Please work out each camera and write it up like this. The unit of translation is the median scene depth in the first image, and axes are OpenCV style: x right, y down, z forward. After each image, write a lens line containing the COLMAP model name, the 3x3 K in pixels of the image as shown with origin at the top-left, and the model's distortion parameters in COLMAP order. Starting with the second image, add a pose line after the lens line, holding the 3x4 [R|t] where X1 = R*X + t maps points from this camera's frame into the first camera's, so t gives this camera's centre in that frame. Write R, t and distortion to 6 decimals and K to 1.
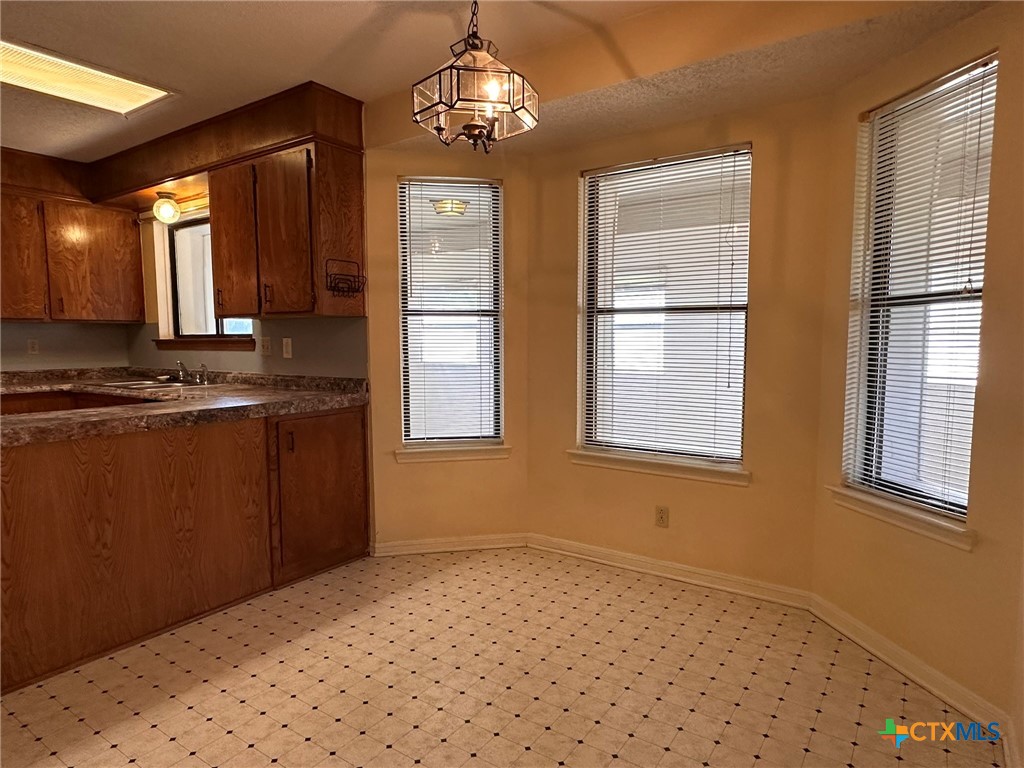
lens RADIAL K [[614.7, 0, 509.2], [0, 614.7, 387.7], [0, 0, 1]] dist [-0.000049, 0.000266]
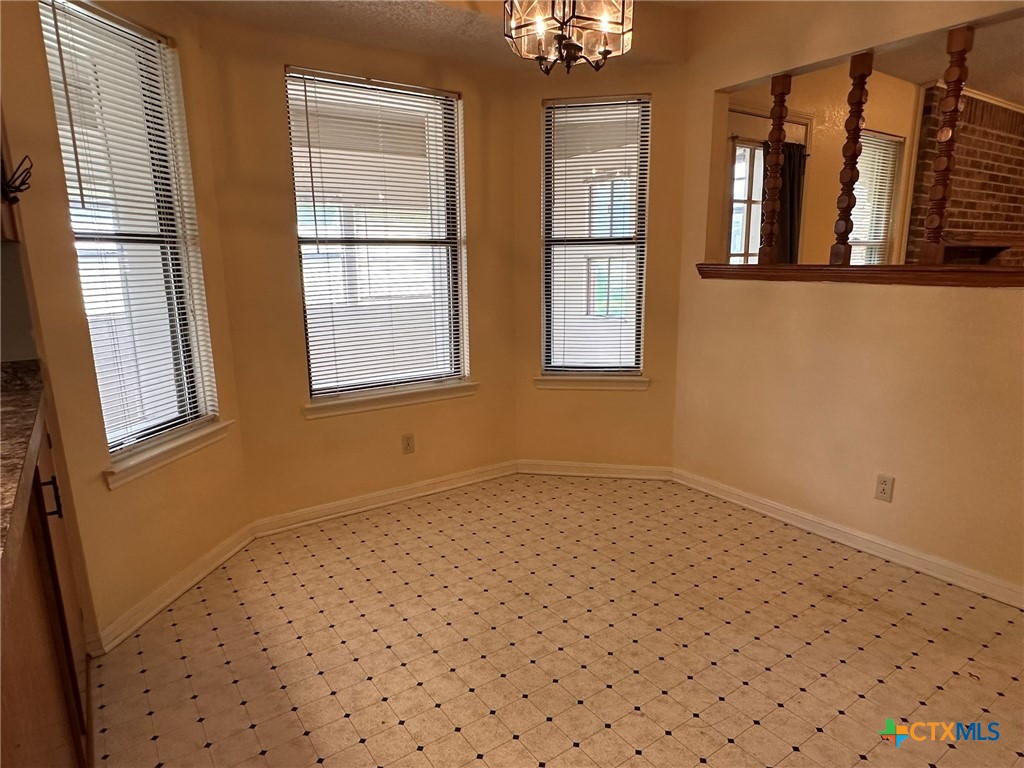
lens RADIAL K [[614.7, 0, 510.8], [0, 614.7, 387.7], [0, 0, 1]] dist [-0.000049, 0.000266]
pose [[0.350244, -0.189192, 0.917352, -0.574036], [0.090476, 0.981642, 0.167907, -0.039429], [-0.932278, 0.024189, 0.360932, 0.415900]]
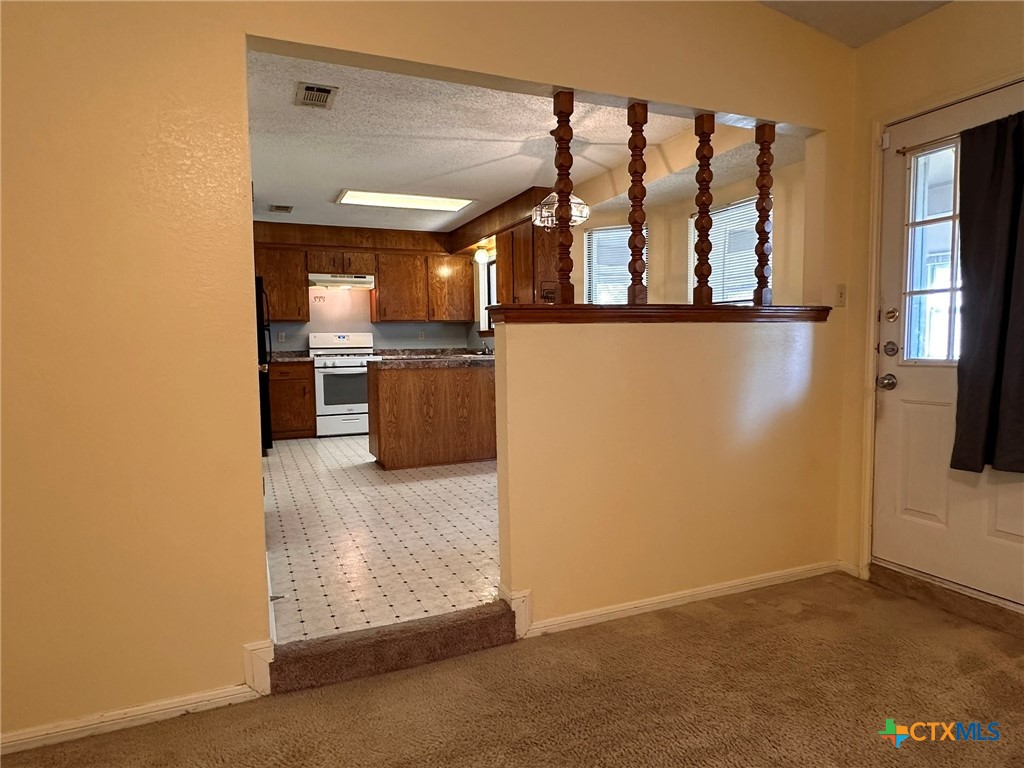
lens RADIAL K [[614.7, 0, 510.7], [0, 614.7, 385.6], [0, 0, 1]] dist [-0.000049, 0.000266]
pose [[0.849199, 0.031123, -0.527154, 0.535541], [-0.035079, 0.999381, 0.002494, 0.086690], [0.526906, 0.016374, 0.849766, -0.523082]]
